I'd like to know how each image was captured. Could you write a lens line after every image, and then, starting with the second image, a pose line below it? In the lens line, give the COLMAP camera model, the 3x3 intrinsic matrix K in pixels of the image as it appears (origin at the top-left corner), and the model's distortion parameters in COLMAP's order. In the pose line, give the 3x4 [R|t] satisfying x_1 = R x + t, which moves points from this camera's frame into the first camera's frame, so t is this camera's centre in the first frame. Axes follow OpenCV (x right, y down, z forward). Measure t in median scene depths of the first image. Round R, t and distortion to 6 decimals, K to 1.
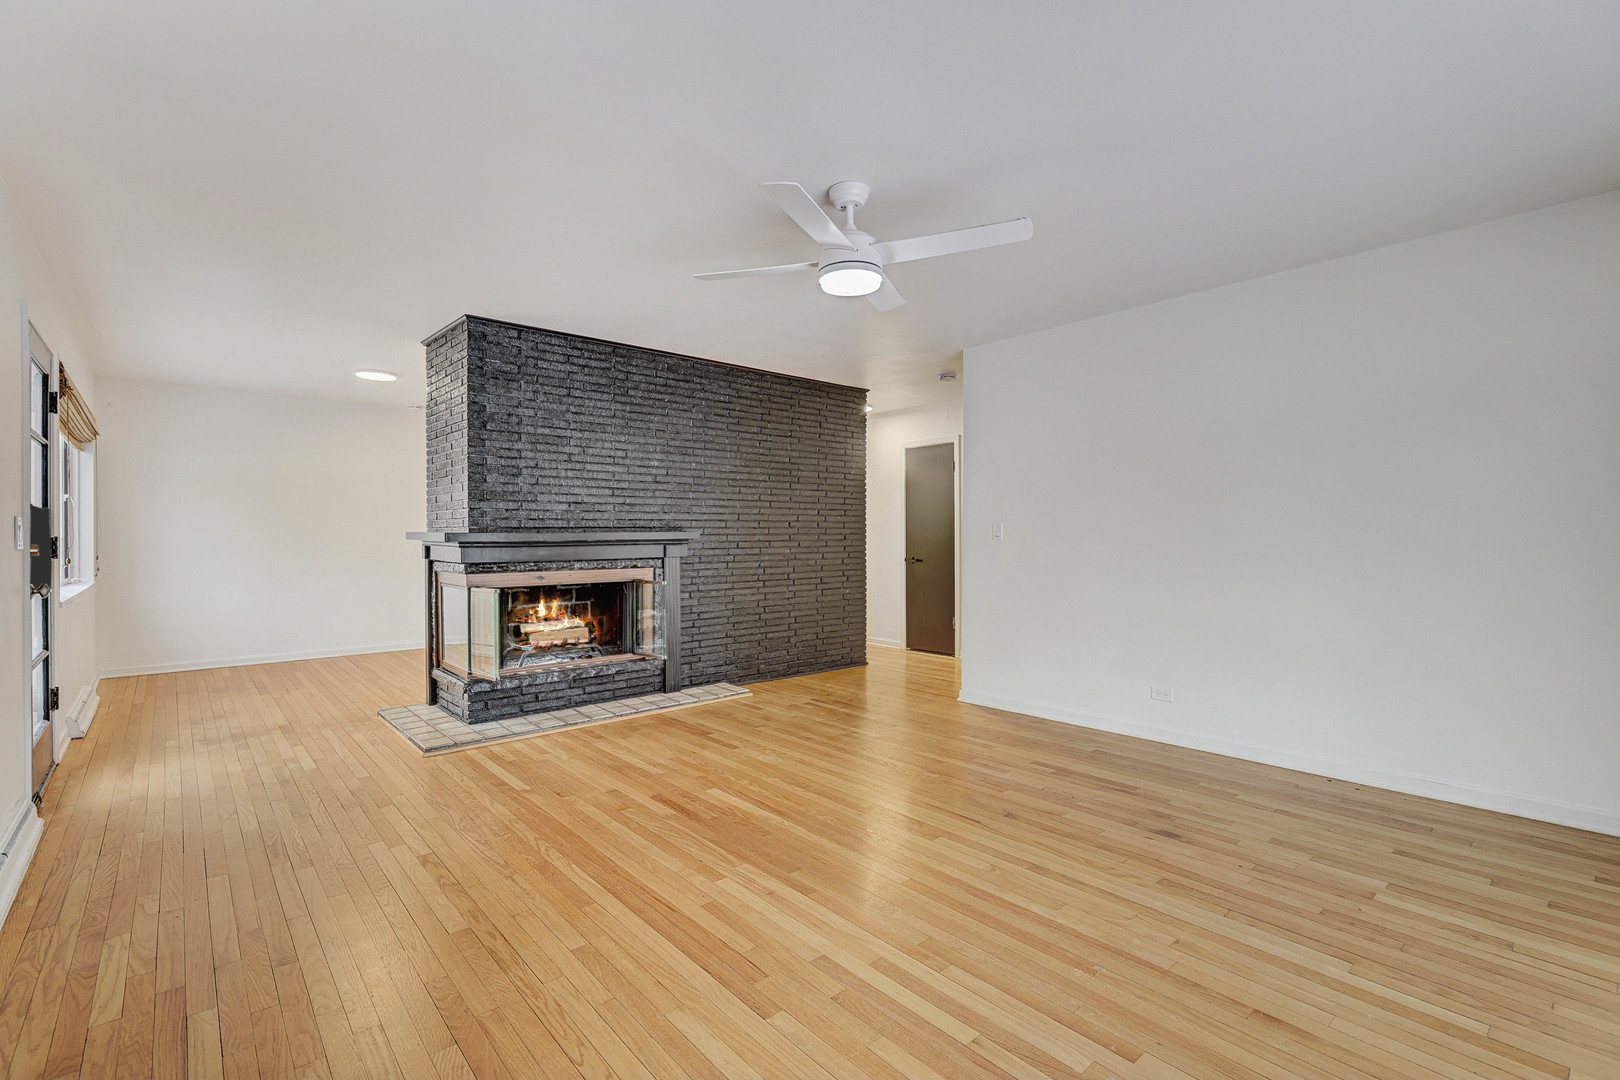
lens RADIAL K [[721.1, 0, 808.6], [0, 721.1, 538.9], [0, 0, 1]] dist [0.000150, 0.000076]
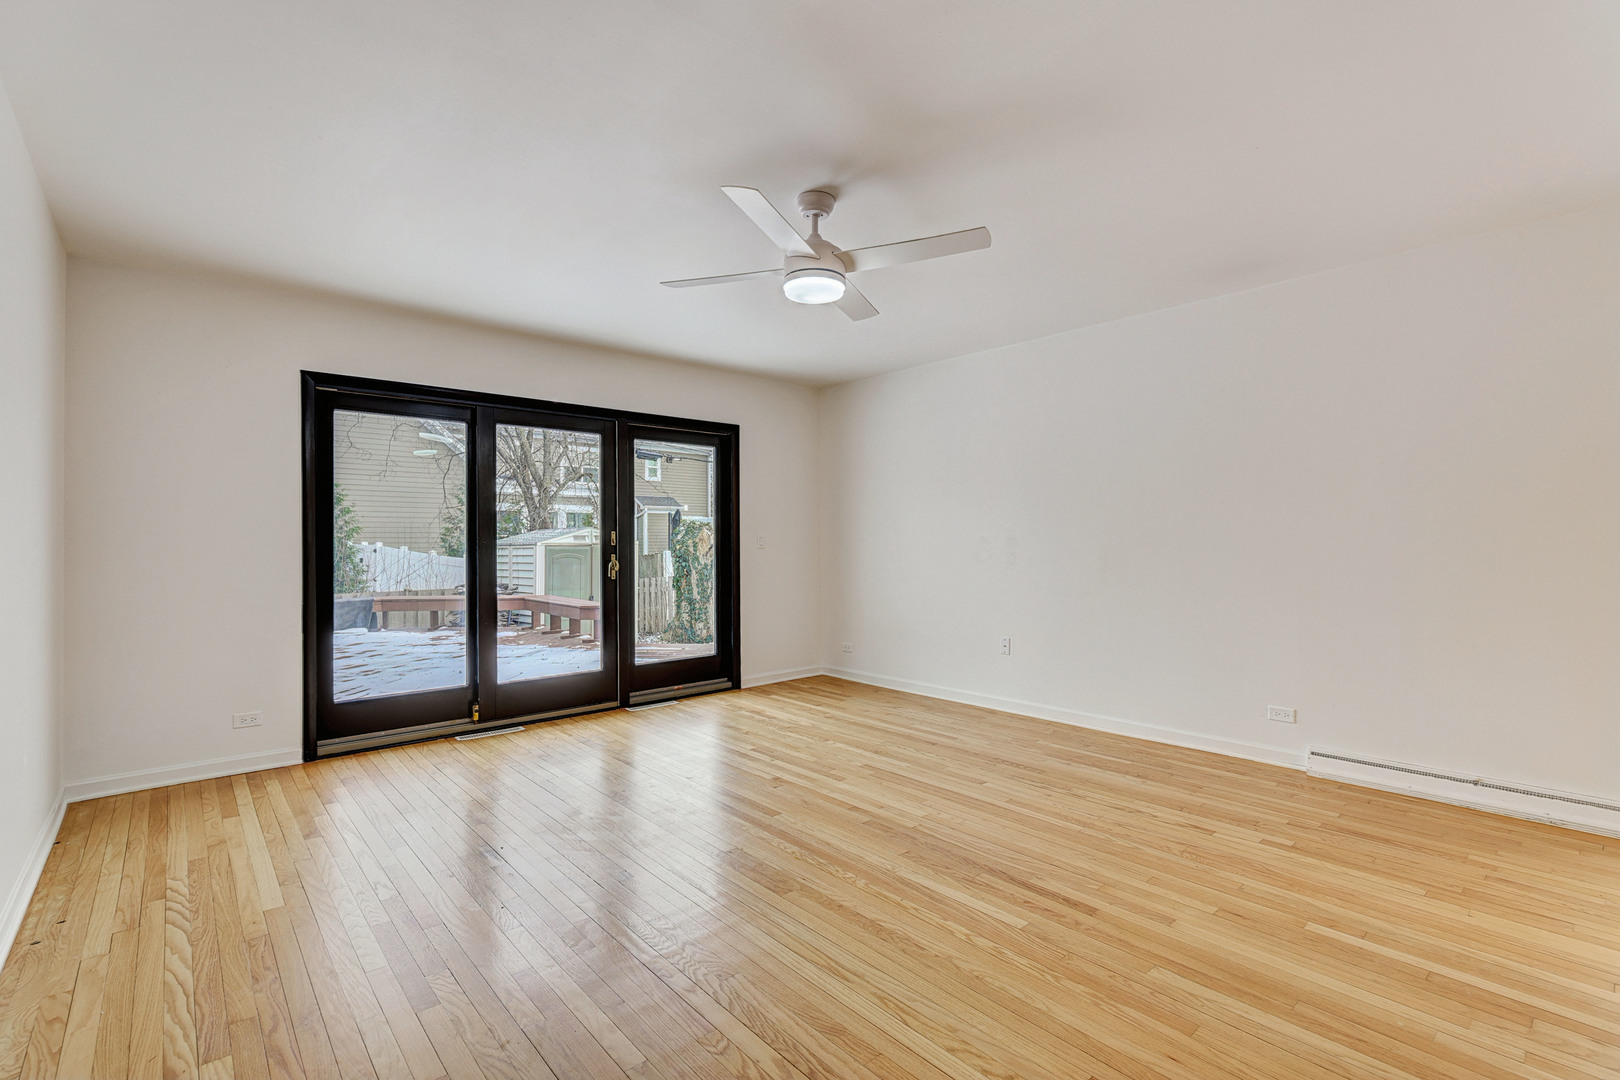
lens RADIAL K [[721.1, 0, 810.6], [0, 721.1, 541.6], [0, 0, 1]] dist [0.000150, 0.000076]
pose [[-0.999950, 0.007693, -0.006355, 0.071493], [0.007660, 0.999958, 0.005083, -0.007999], [0.006394, 0.005034, -0.999967, 2.001678]]
